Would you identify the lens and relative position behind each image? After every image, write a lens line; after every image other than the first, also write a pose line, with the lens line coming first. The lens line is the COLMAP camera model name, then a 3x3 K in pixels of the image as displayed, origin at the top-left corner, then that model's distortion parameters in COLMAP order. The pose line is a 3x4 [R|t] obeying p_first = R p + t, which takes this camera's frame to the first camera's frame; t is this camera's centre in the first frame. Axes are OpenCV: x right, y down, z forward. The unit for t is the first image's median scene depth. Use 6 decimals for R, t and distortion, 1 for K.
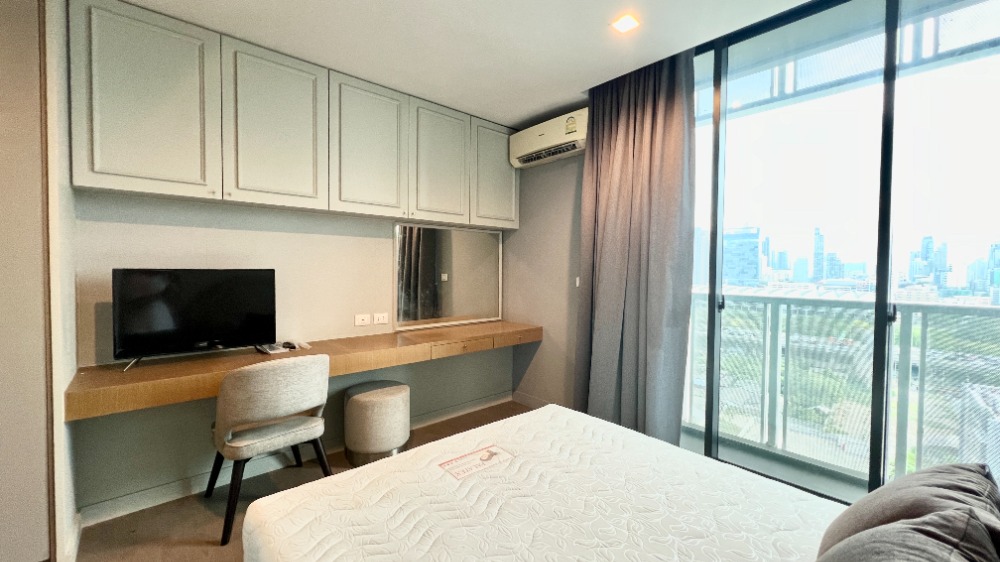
lens RADIAL K [[400.2, 0, 510.4], [0, 400.2, 281.3], [0, 0, 1]] dist [-0.001885, 0.000573]
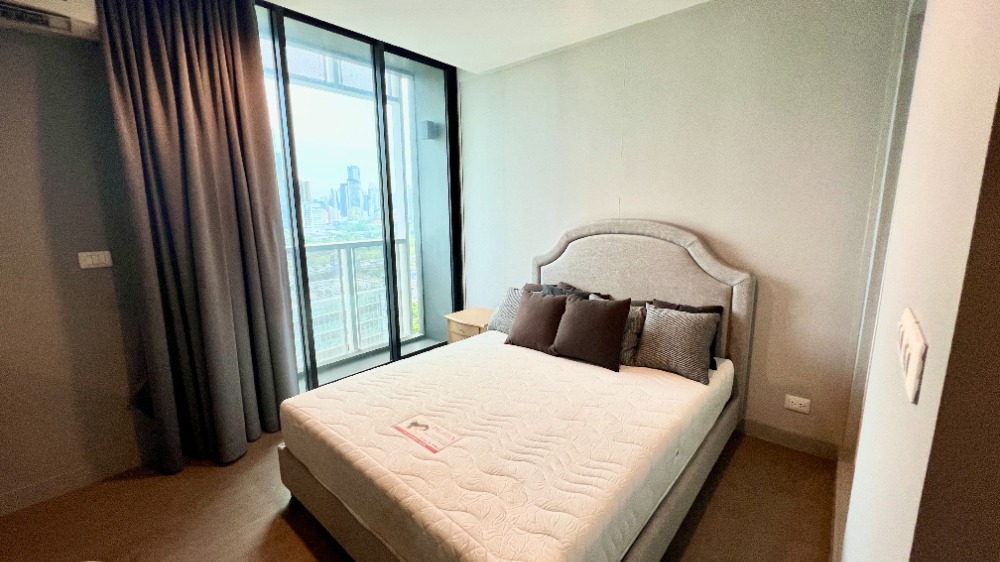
lens RADIAL K [[400.2, 0, 498.6], [0, 400.2, 280.1], [0, 0, 1]] dist [-0.001885, 0.000573]
pose [[-0.110807, -0.191325, 0.975252, -0.719039], [0.052013, 0.978834, 0.197937, -0.080766], [-0.992480, 0.072659, -0.098510, 0.637420]]
